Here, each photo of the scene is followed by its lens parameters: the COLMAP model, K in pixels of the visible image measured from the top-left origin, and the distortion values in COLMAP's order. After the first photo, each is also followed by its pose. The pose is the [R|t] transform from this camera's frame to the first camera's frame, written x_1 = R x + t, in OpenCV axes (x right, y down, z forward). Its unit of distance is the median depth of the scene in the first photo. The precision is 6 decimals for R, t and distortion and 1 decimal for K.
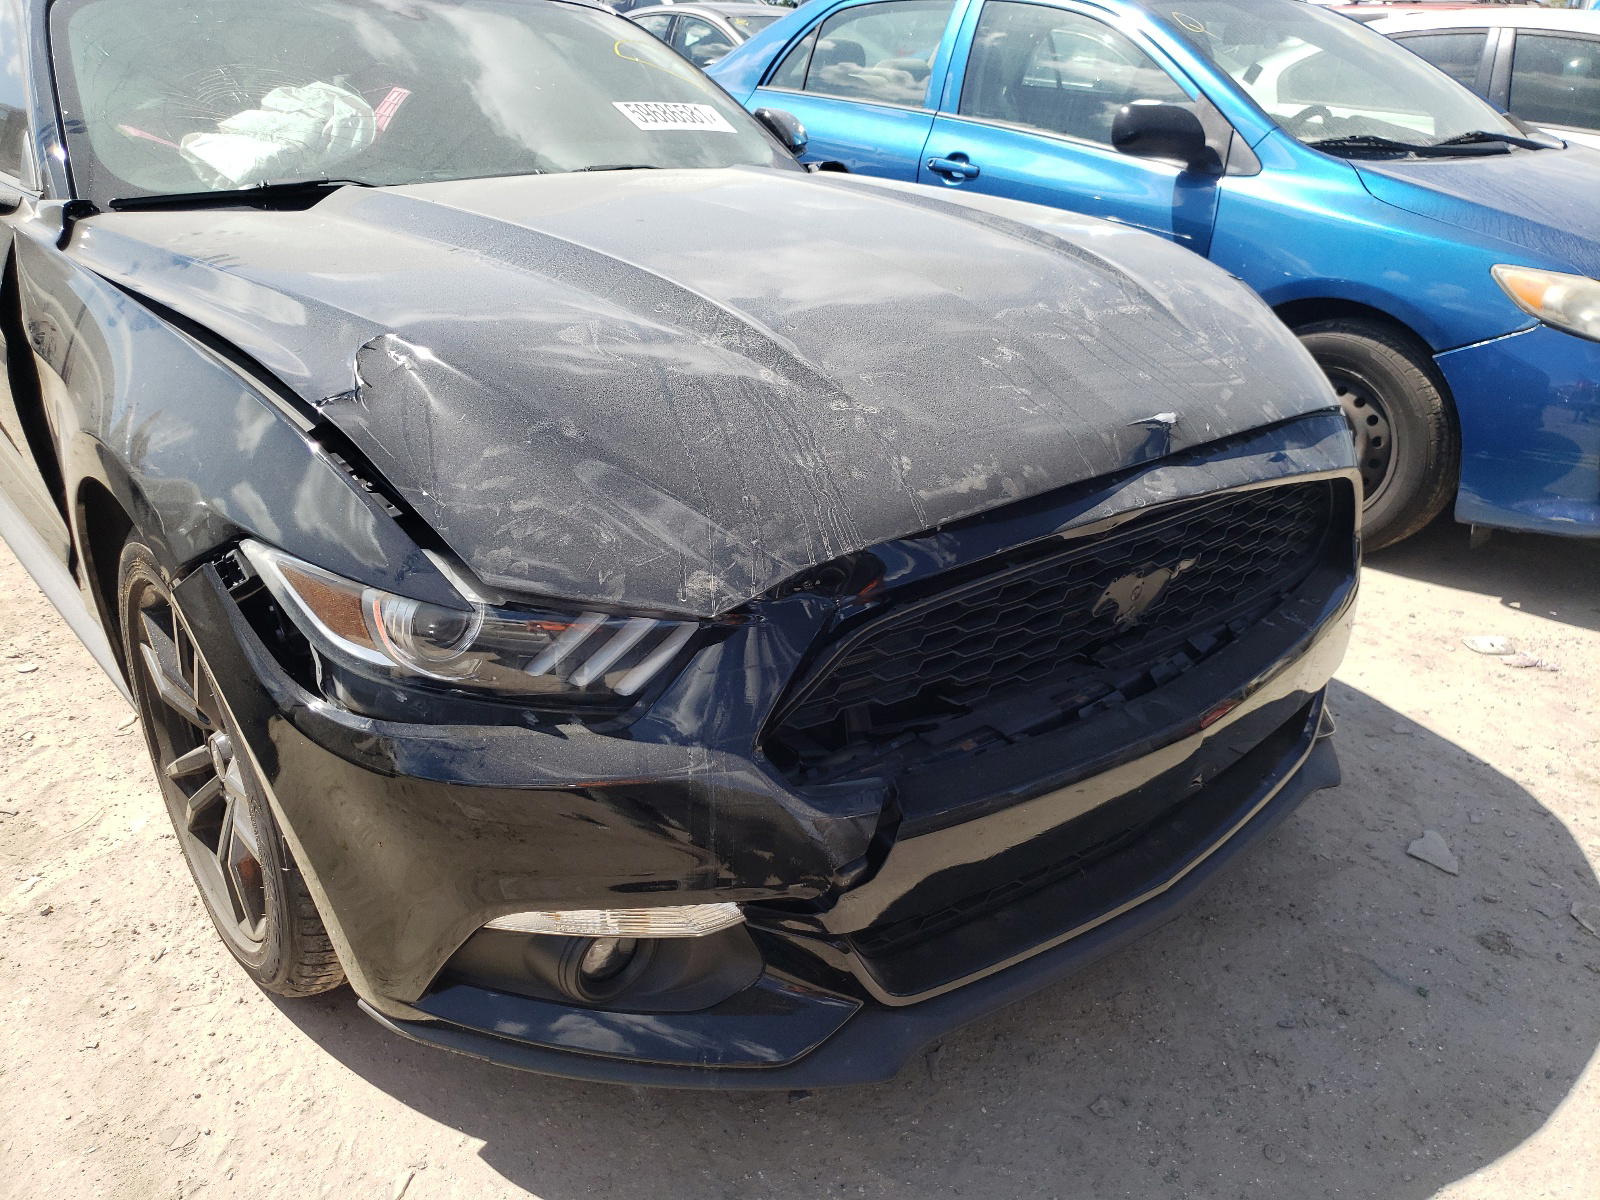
lens RADIAL K [[1266.5, 0, 800.0], [0, 1266.5, 600.0], [0, 0, 1]] dist [0.025557, -0.005495]
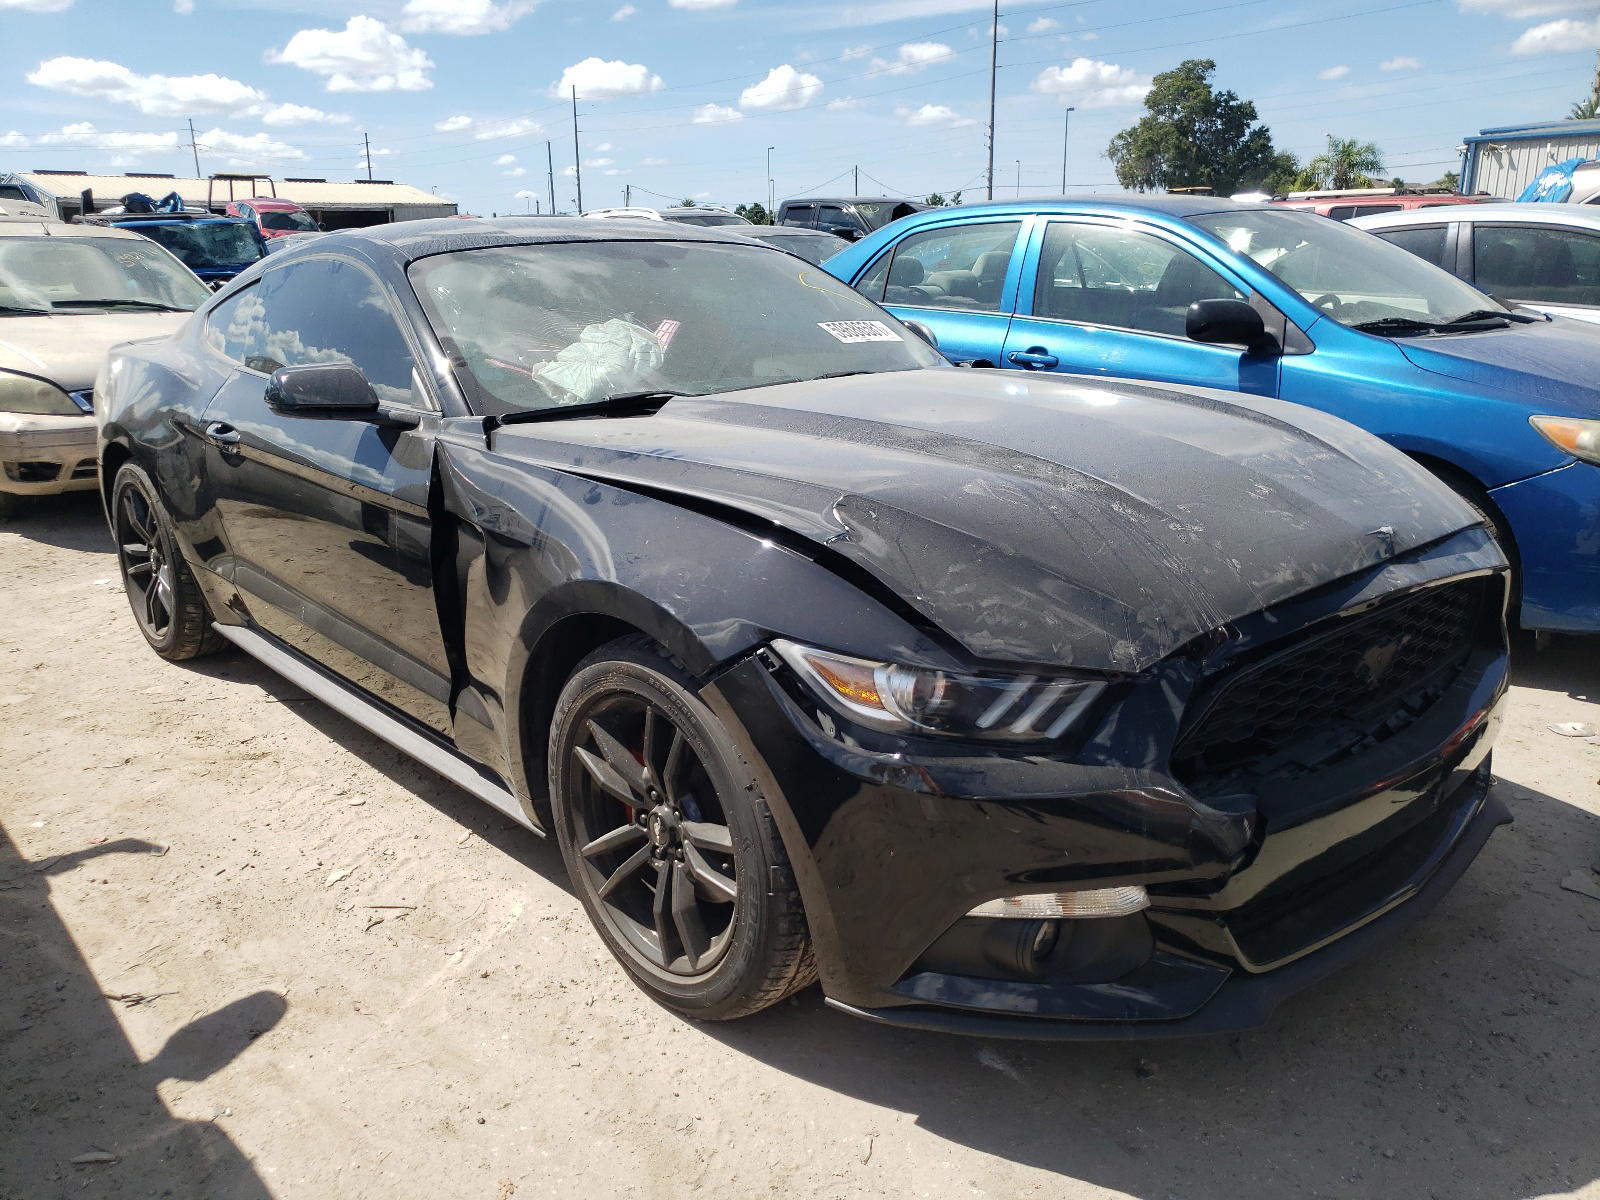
lens RADIAL K [[1229.3, 0, 800.0], [0, 1229.3, 600.0], [0, 0, 1]] dist [0.040022, -0.011269]
pose [[0.998756, -0.047814, 0.014153, -0.324288], [0.049312, 0.989208, -0.137973, 0.074269], [-0.007403, 0.138500, 0.990335, -0.266564]]
